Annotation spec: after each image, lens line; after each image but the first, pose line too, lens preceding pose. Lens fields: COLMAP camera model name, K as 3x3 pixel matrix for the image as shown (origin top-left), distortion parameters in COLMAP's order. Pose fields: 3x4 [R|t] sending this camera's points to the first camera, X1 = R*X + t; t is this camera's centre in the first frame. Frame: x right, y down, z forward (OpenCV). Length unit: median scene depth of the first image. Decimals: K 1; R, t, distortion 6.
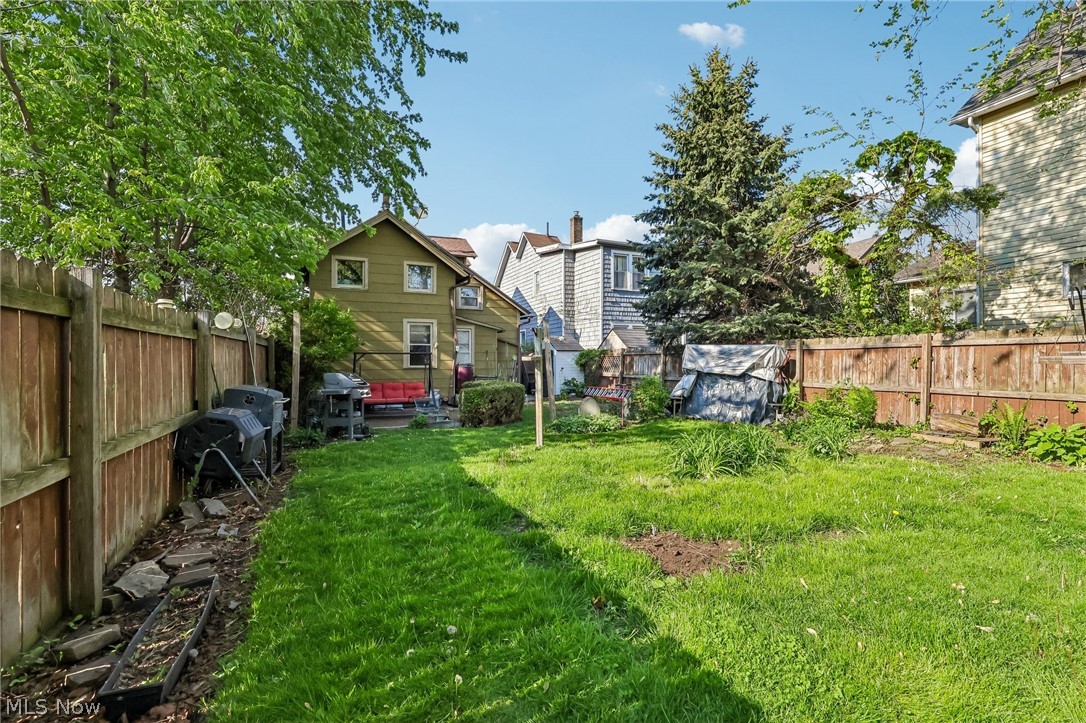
lens RADIAL K [[507.1, 0, 545.4], [0, 507.1, 363.1], [0, 0, 1]] dist [0.008226, -0.000444]
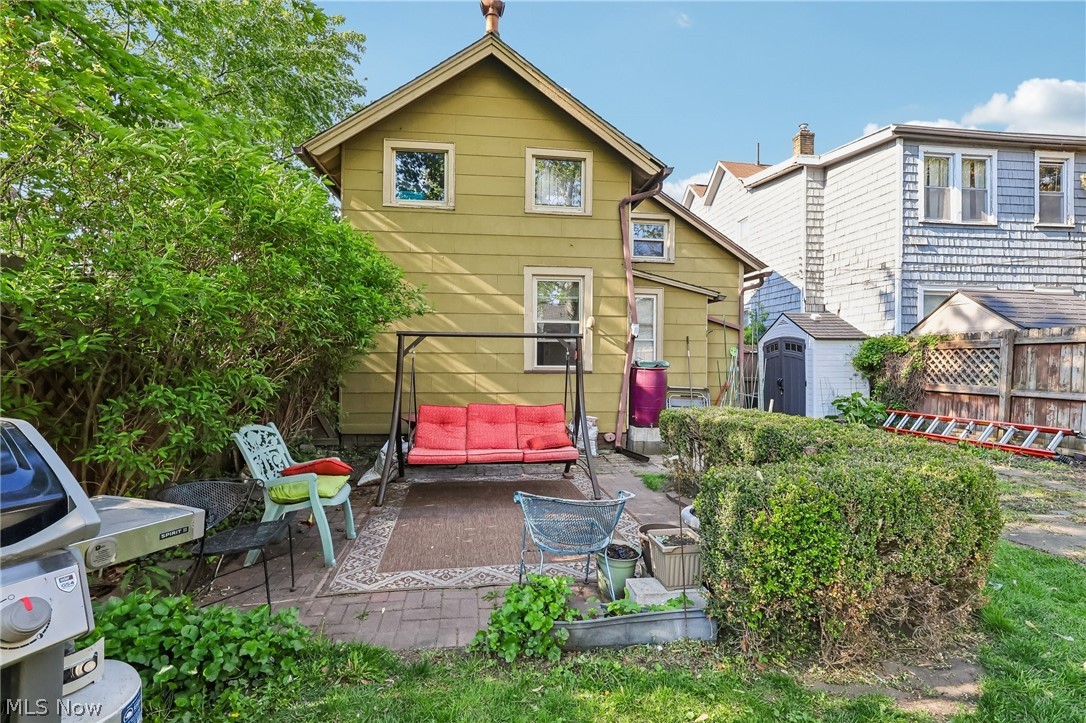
lens RADIAL K [[507.1, 0, 541.6], [0, 507.1, 360.2], [0, 0, 1]] dist [0.008226, -0.000444]
pose [[0.958070, 0.003690, -0.286511, -0.120483], [-0.005694, 0.999965, -0.006162, 0.002573], [0.286478, 0.007535, 0.958057, 0.520927]]
